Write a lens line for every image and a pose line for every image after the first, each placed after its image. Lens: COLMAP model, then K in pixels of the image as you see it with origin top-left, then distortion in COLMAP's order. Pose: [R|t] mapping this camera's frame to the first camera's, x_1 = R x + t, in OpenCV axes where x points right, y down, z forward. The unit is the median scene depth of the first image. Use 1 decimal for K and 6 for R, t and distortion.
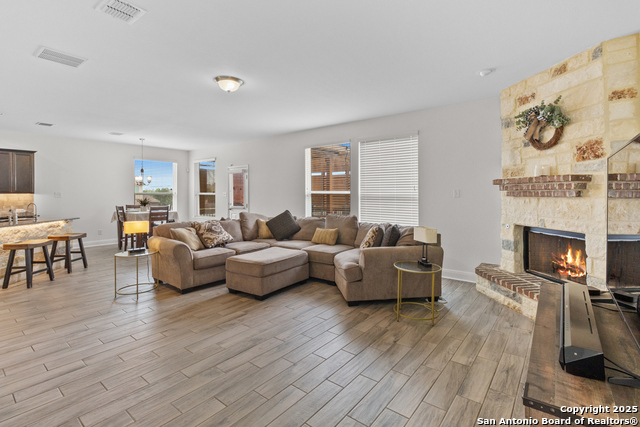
lens RADIAL K [[301.0, 0, 325.6], [0, 301.0, 195.2], [0, 0, 1]] dist [0.002548, 0.000709]
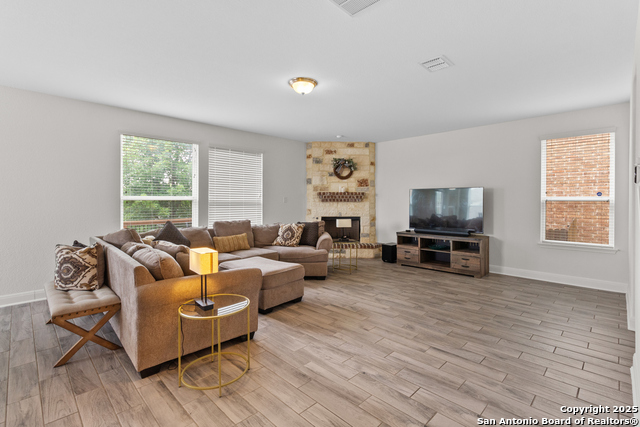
lens RADIAL K [[301.0, 0, 321.4], [0, 301.0, 206.8], [0, 0, 1]] dist [0.002548, 0.000709]
pose [[0.115356, -0.016890, 0.993181, -1.411183], [0.003366, 0.999856, 0.016612, 0.005146], [-0.993319, 0.001426, 0.115396, 0.916818]]
